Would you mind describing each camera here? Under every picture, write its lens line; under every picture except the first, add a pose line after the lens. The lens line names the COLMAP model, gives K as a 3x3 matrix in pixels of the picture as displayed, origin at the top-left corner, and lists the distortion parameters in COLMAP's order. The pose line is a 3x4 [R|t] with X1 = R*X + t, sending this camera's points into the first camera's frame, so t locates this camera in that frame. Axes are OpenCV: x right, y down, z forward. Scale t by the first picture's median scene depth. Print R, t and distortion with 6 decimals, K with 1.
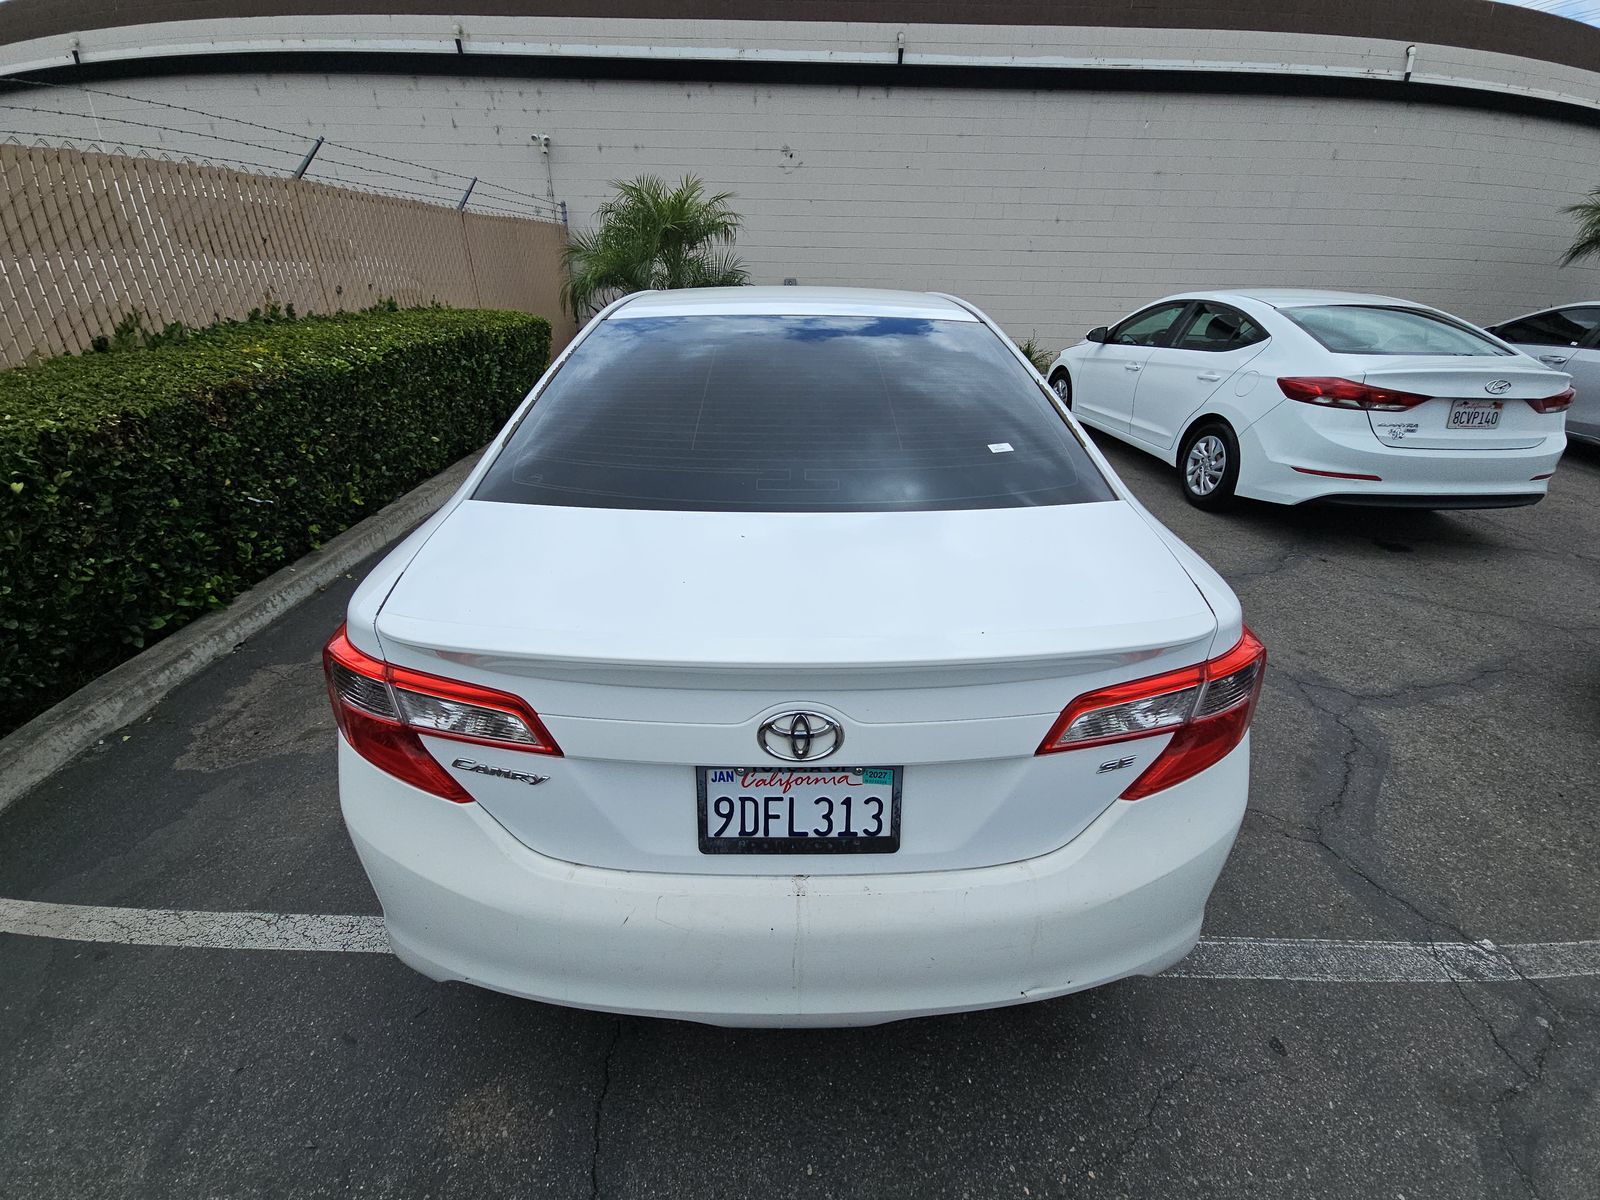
lens RADIAL K [[640.7, 0, 800.0], [0, 640.7, 600.0], [0, 0, 1]] dist [0.036641, -0.016043]
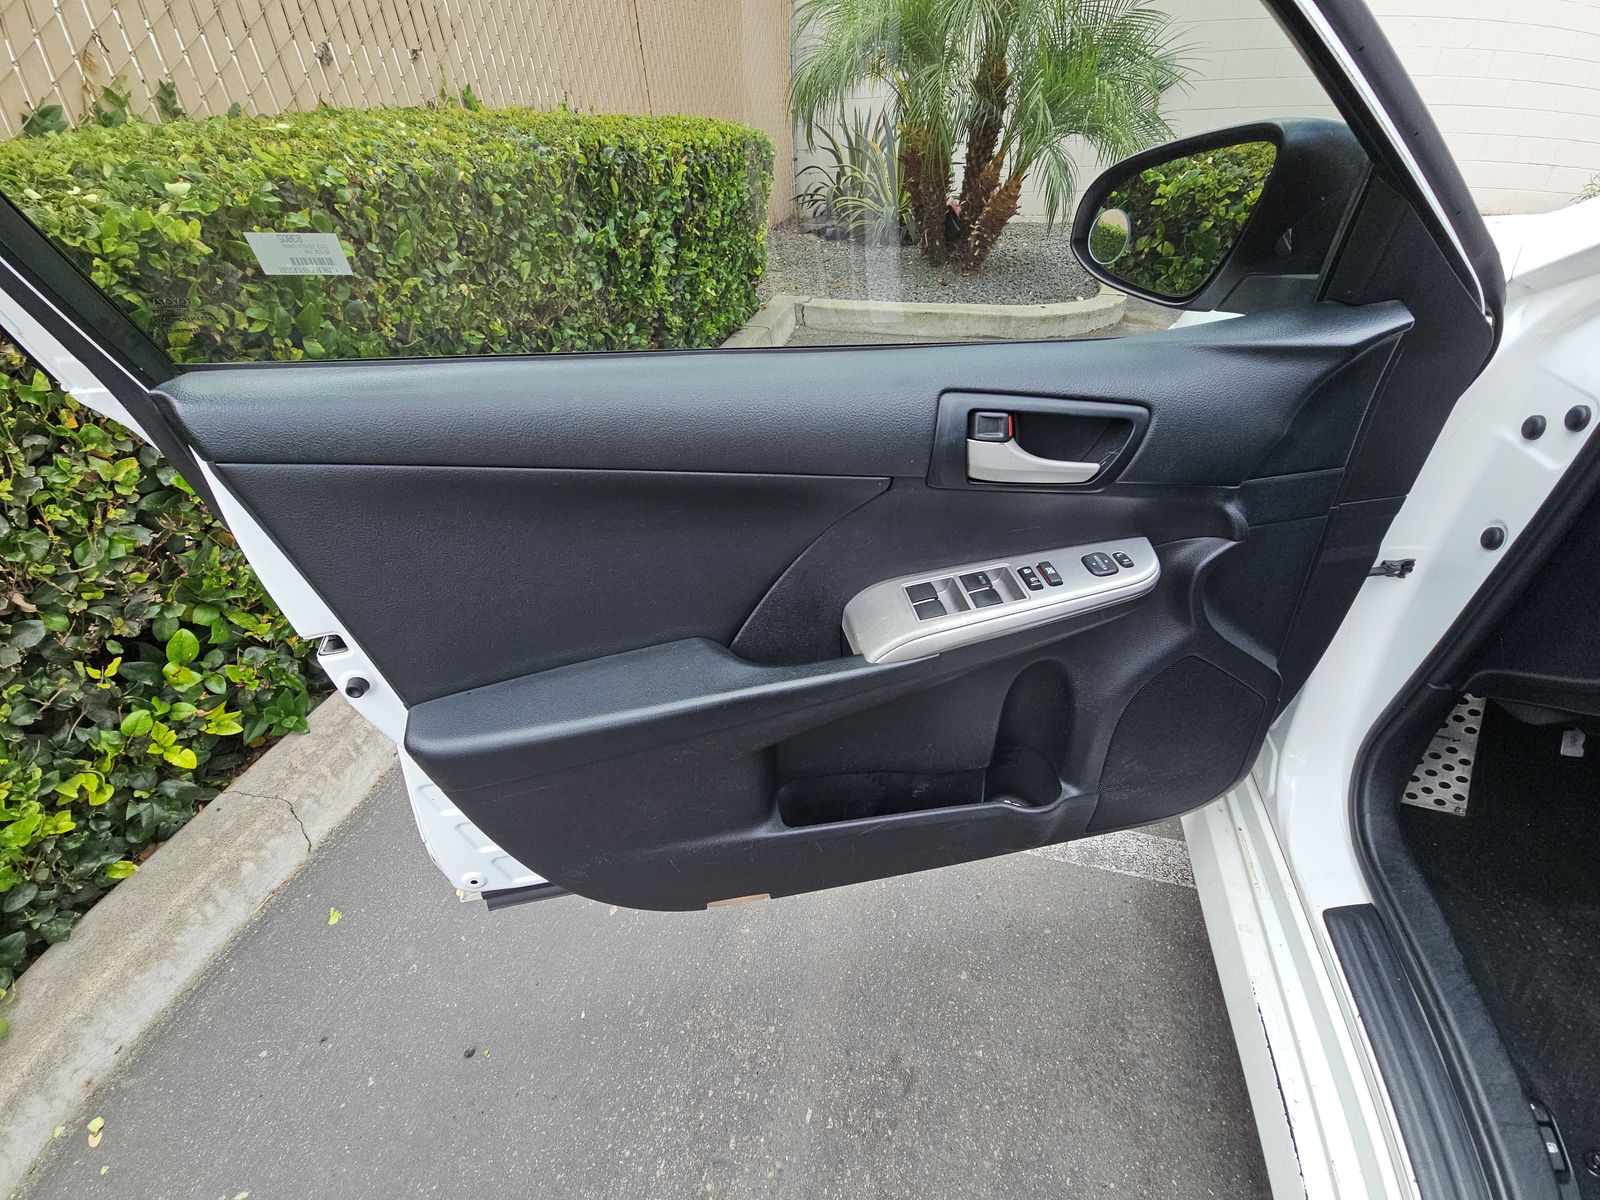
lens RADIAL K [[640.7, 0, 800.0], [0, 640.7, 600.0], [0, 0, 1]] dist [0.036641, -0.016043]
pose [[0.962864, 0.114274, -0.244610, -0.248077], [-0.069902, 0.980632, 0.182963, -0.210951], [0.260780, -0.159070, 0.952203, 0.572825]]
